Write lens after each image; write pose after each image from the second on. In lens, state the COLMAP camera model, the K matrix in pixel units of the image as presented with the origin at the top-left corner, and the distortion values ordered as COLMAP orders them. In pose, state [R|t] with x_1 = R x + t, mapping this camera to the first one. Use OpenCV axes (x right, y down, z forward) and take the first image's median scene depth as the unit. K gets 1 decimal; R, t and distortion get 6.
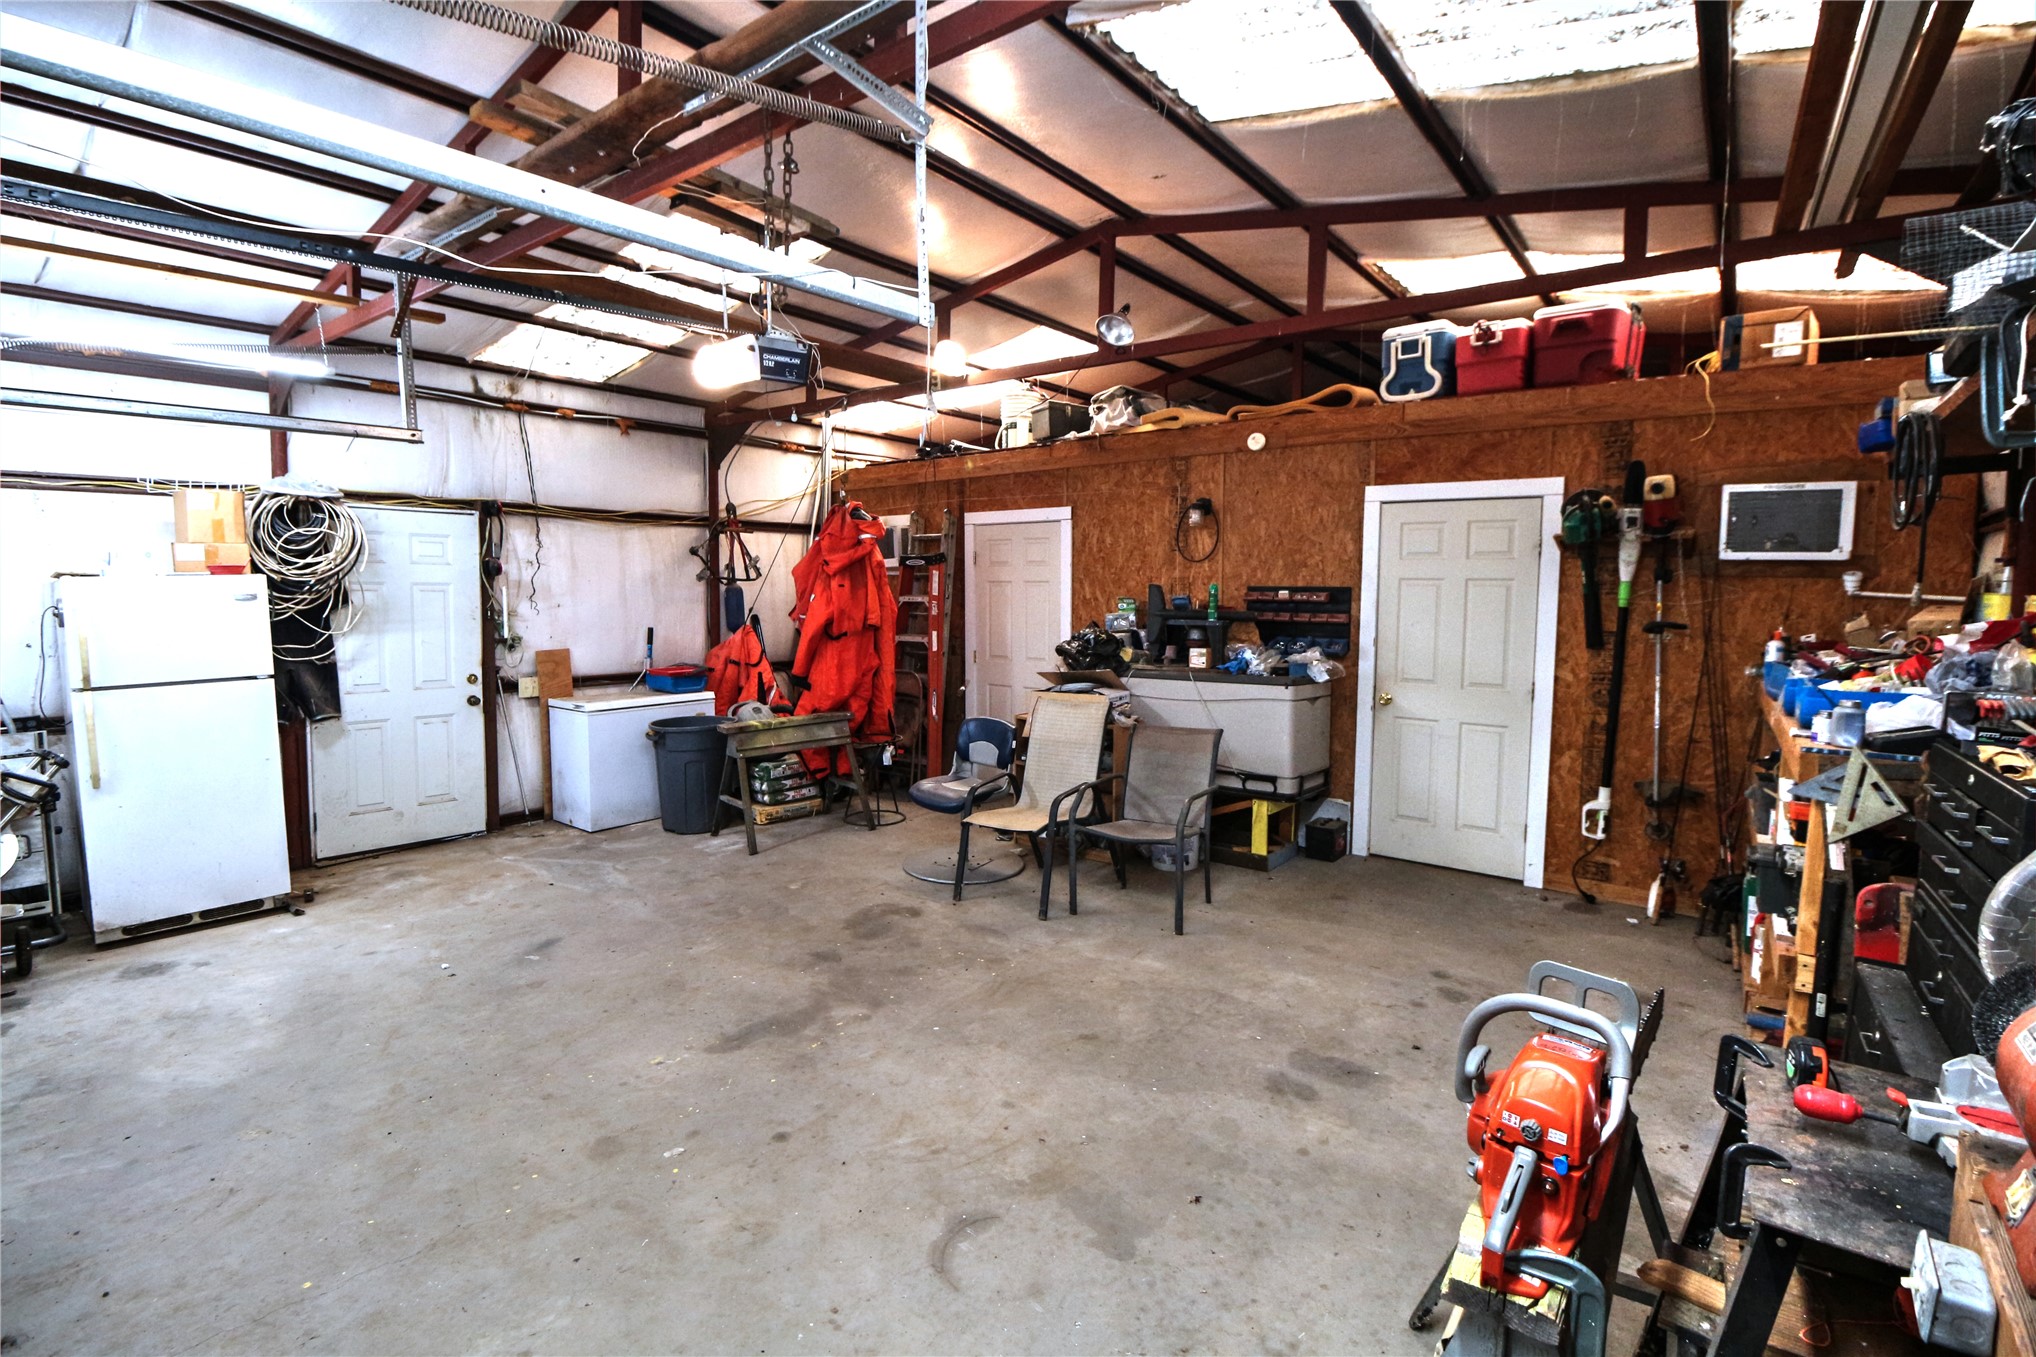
lens RADIAL K [[933.5, 0, 1011.1], [0, 933.5, 663.5], [0, 0, 1]] dist [-0.006275, -0.001234]
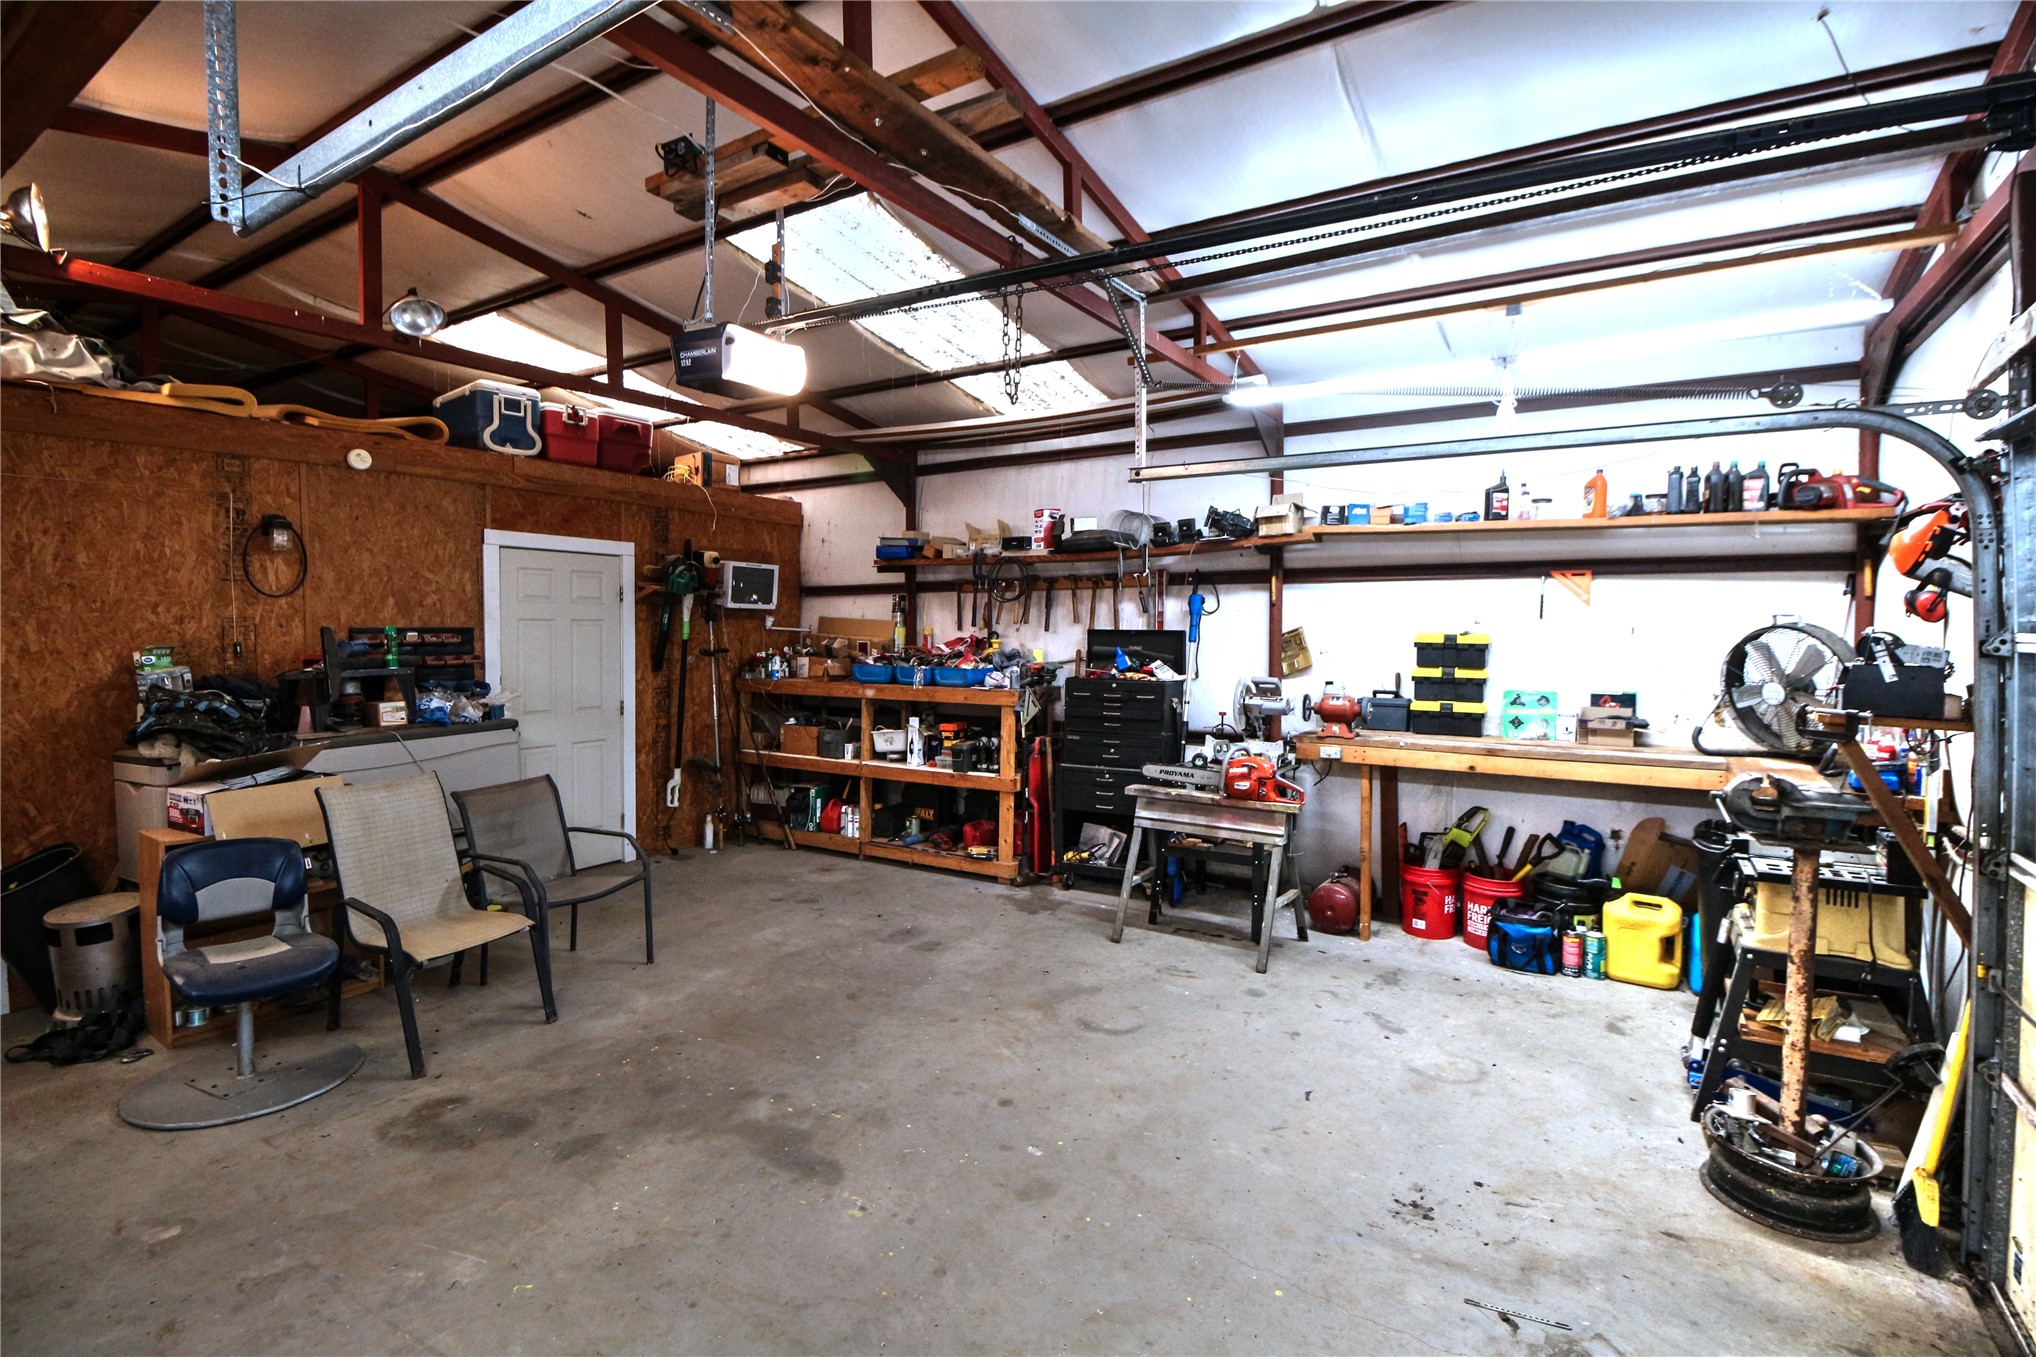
lens RADIAL K [[933.5, 0, 1015.5], [0, 933.5, 674.5], [0, 0, 1]] dist [-0.006275, -0.001234]
pose [[-0.083582, -0.059704, 0.994711, -0.770823], [0.084565, 0.994178, 0.066777, -0.056578], [-0.992906, 0.089700, -0.078047, 0.577623]]
